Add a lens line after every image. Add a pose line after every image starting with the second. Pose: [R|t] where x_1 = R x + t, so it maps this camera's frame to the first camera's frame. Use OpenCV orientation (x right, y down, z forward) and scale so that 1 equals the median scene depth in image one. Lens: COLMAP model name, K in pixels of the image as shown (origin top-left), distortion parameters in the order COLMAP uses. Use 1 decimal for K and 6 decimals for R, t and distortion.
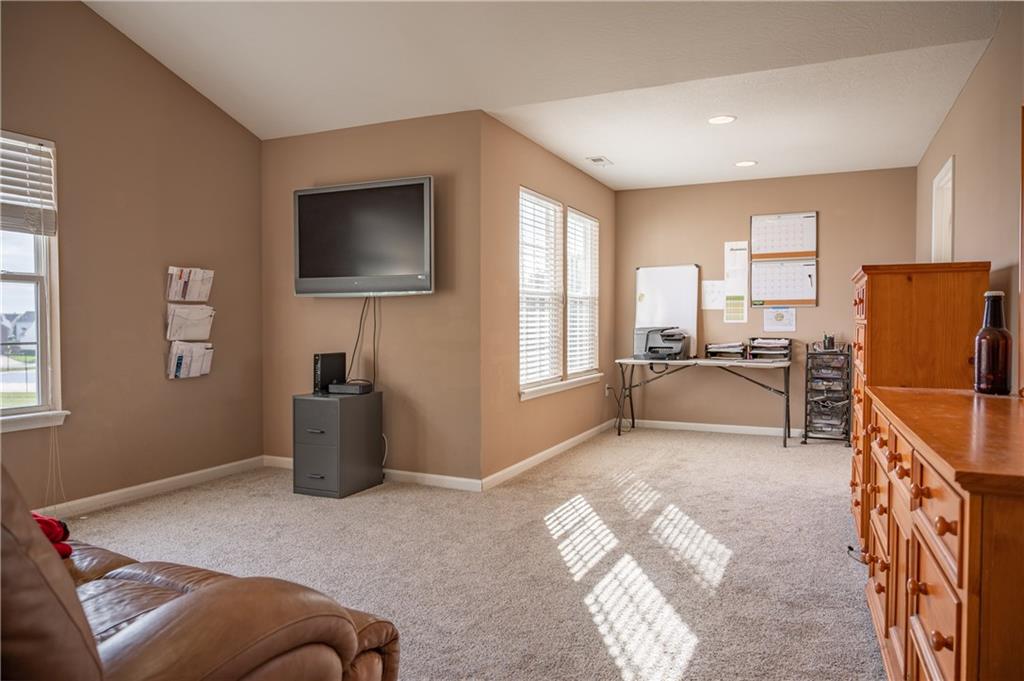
lens RADIAL K [[688.5, 0, 511.5], [0, 688.5, 339.6], [0, 0, 1]] dist [-0.008546, 0.008911]
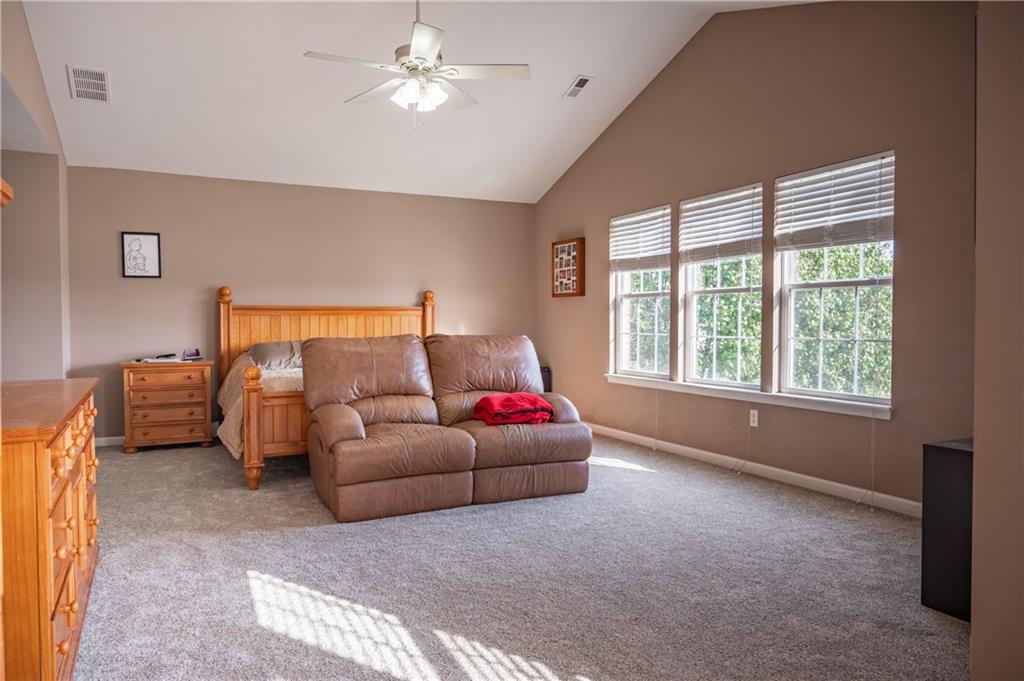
lens RADIAL K [[688.5, 0, 511.9], [0, 688.5, 339.6], [0, 0, 1]] dist [-0.008546, 0.008911]
pose [[-0.644372, 0.019604, -0.764461, 0.566274], [-0.006404, 0.999498, 0.031030, -0.028540], [0.764686, 0.024890, -0.643923, 1.351959]]
